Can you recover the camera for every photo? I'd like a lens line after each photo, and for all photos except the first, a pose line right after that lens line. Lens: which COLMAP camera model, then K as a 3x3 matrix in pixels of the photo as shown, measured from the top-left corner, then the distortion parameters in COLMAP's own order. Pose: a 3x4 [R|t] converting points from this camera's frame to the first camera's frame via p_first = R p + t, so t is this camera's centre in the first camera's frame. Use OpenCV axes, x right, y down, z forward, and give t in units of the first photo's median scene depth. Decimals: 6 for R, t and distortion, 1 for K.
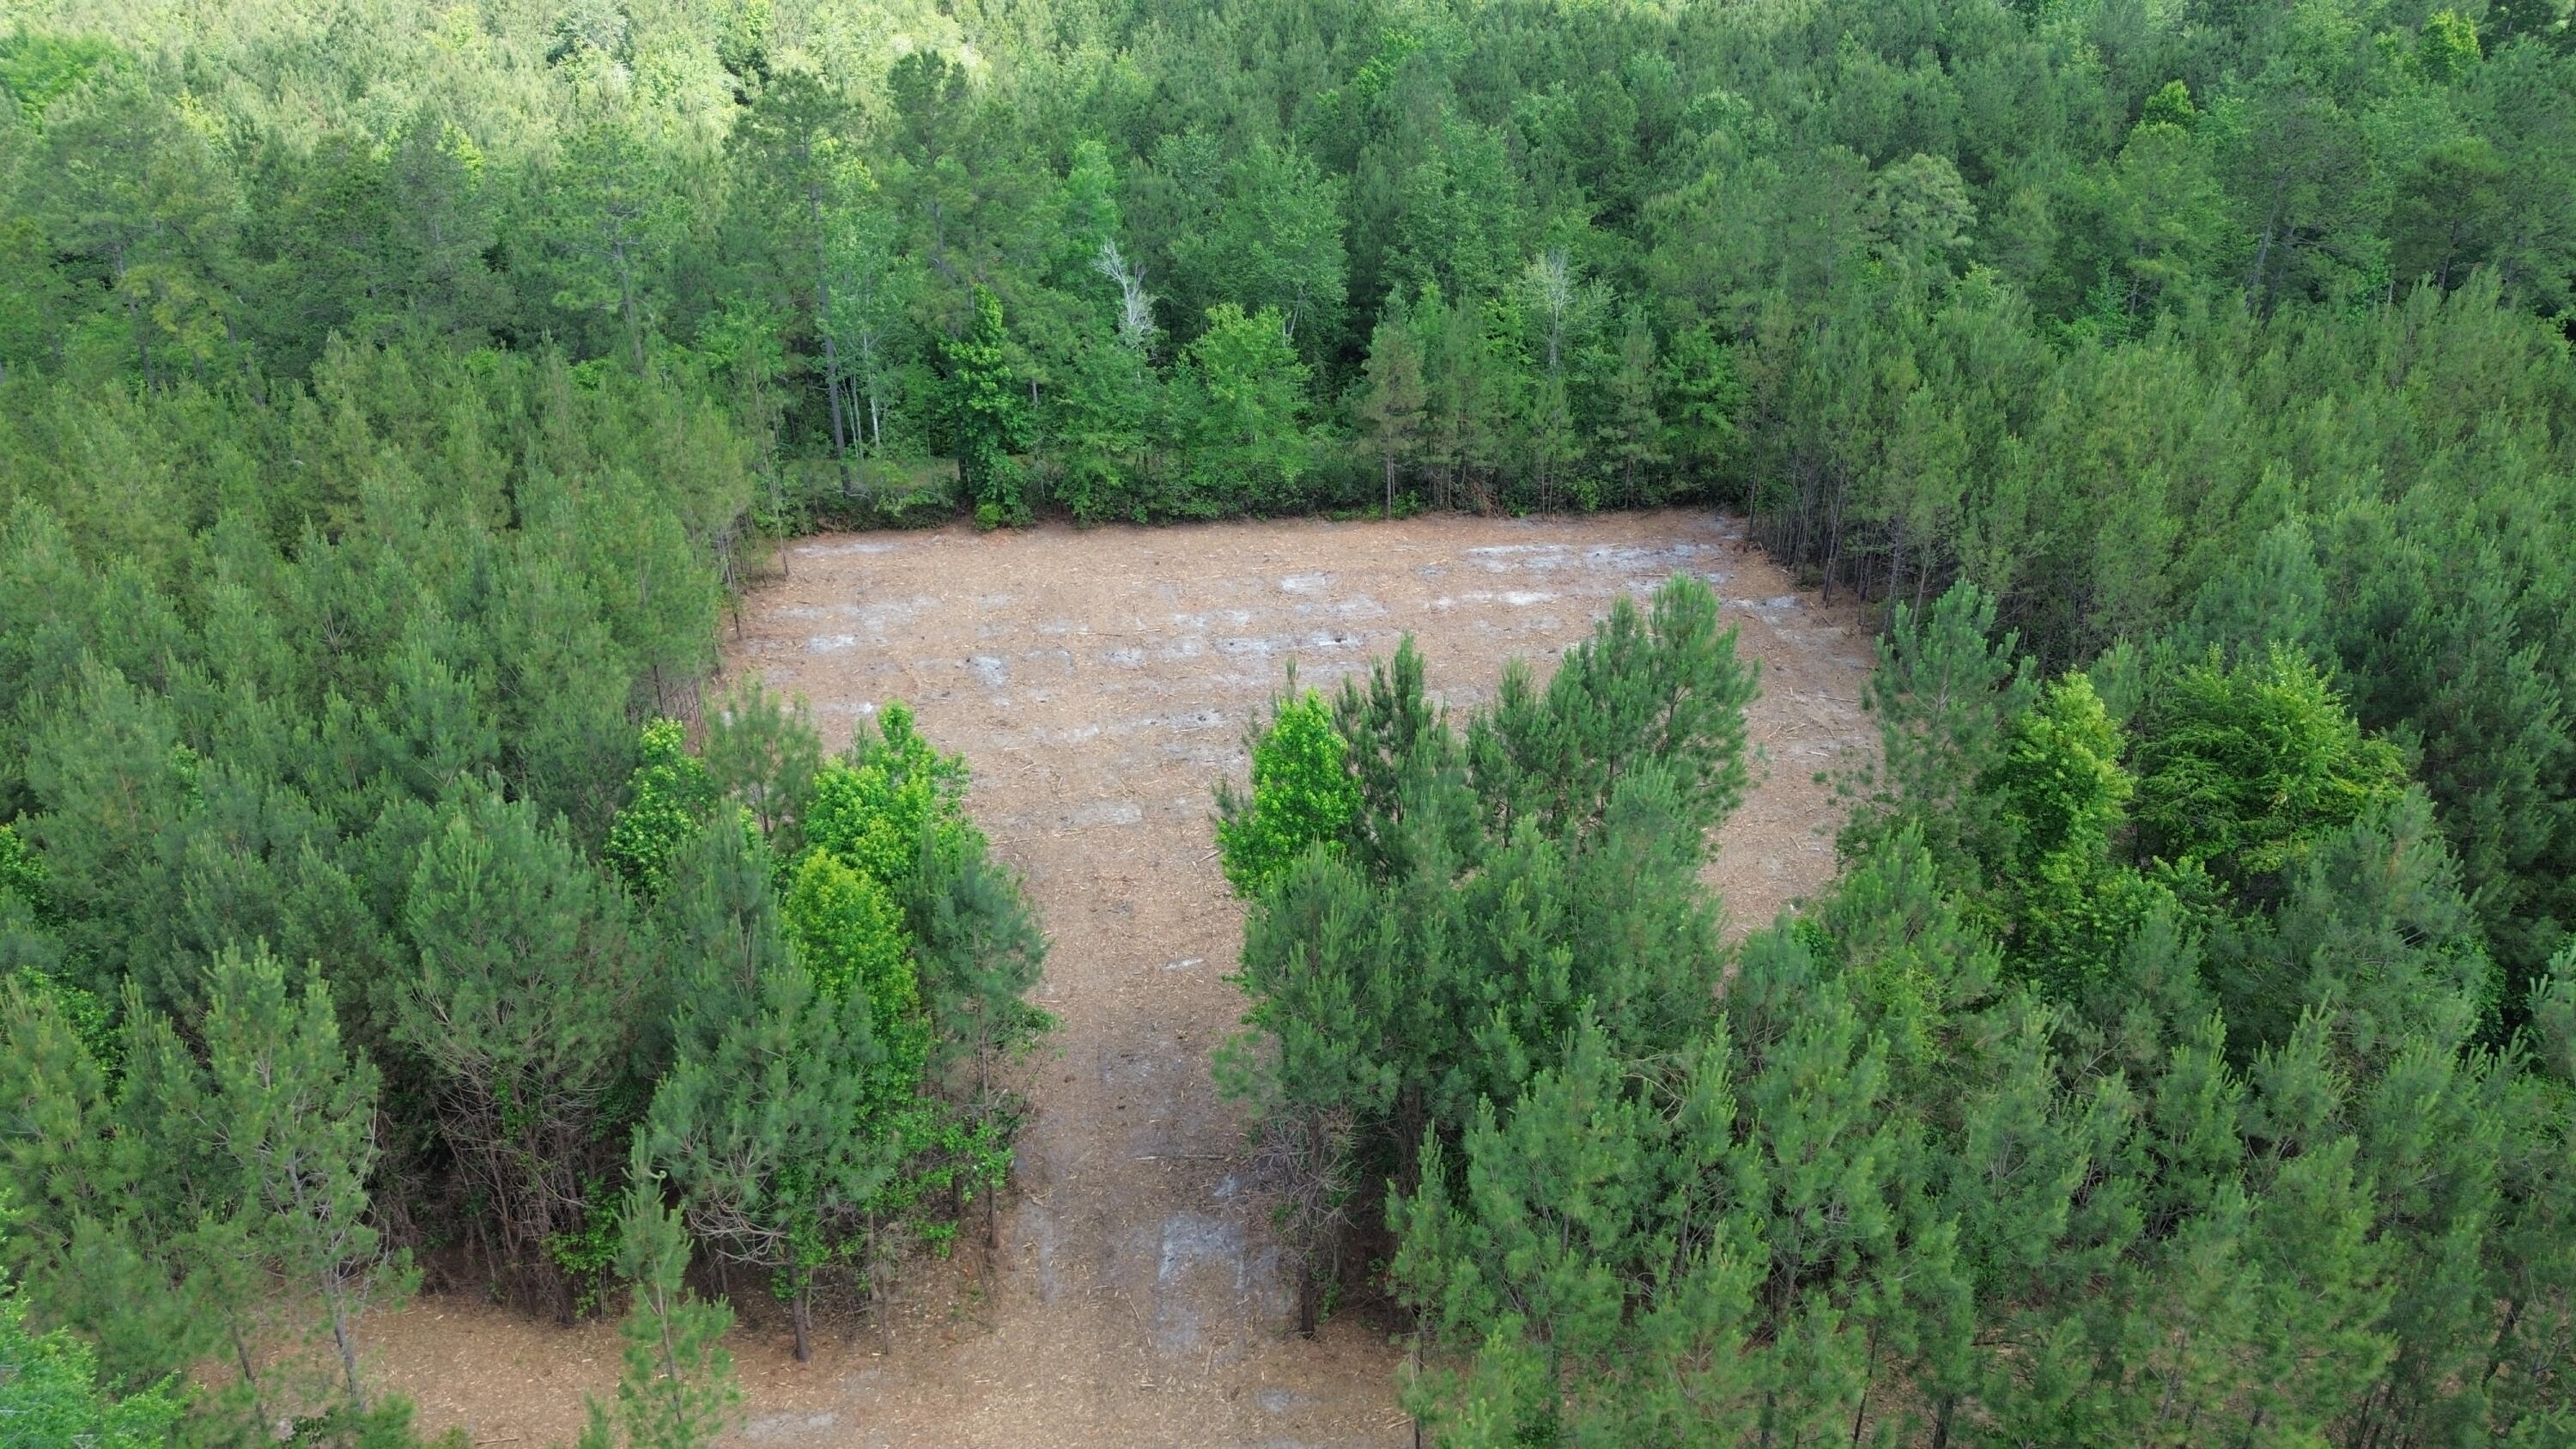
lens RADIAL K [[1712.9, 0, 1318.7], [0, 1712.9, 730.0], [0, 0, 1]] dist [0.047820, -0.001819]
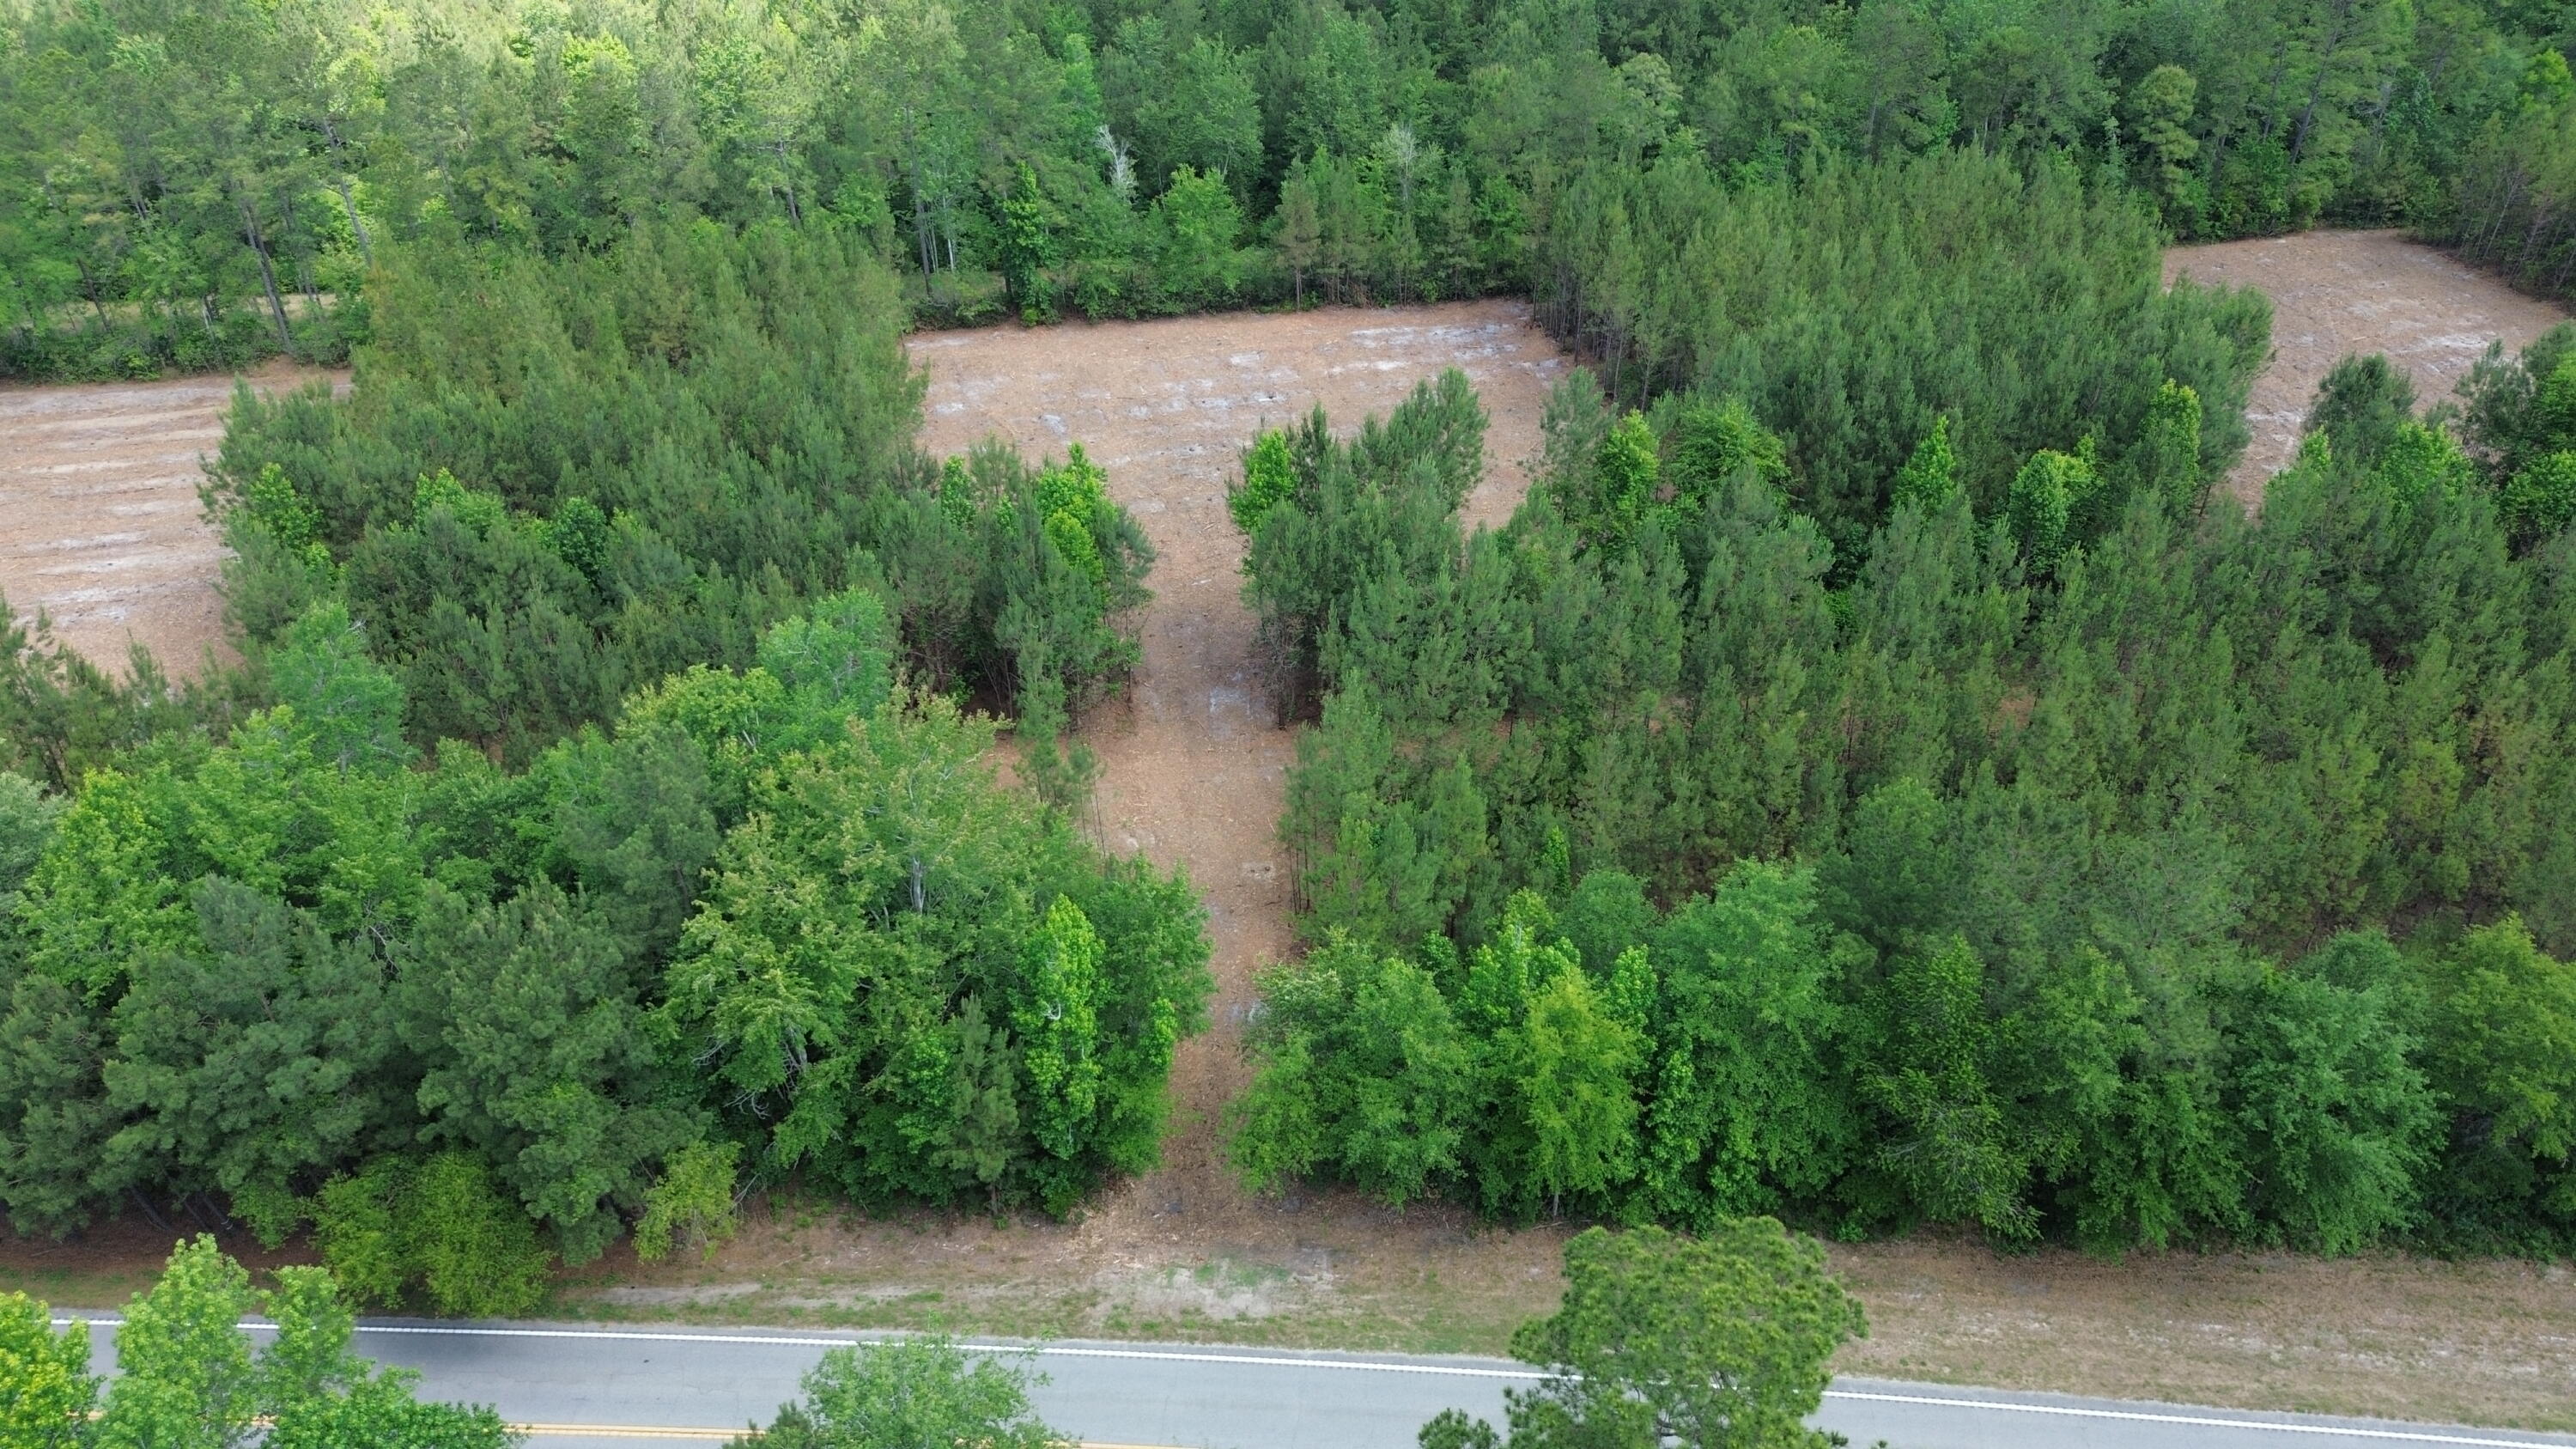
lens RADIAL K [[1712.9, 0, 1318.7], [0, 1712.9, 730.0], [0, 0, 1]] dist [0.047820, -0.001819]
pose [[0.997850, -0.040462, 0.051557, -0.034680], [0.032208, 0.987870, 0.151904, 0.010896], [-0.057078, -0.149917, 0.987050, -0.555348]]
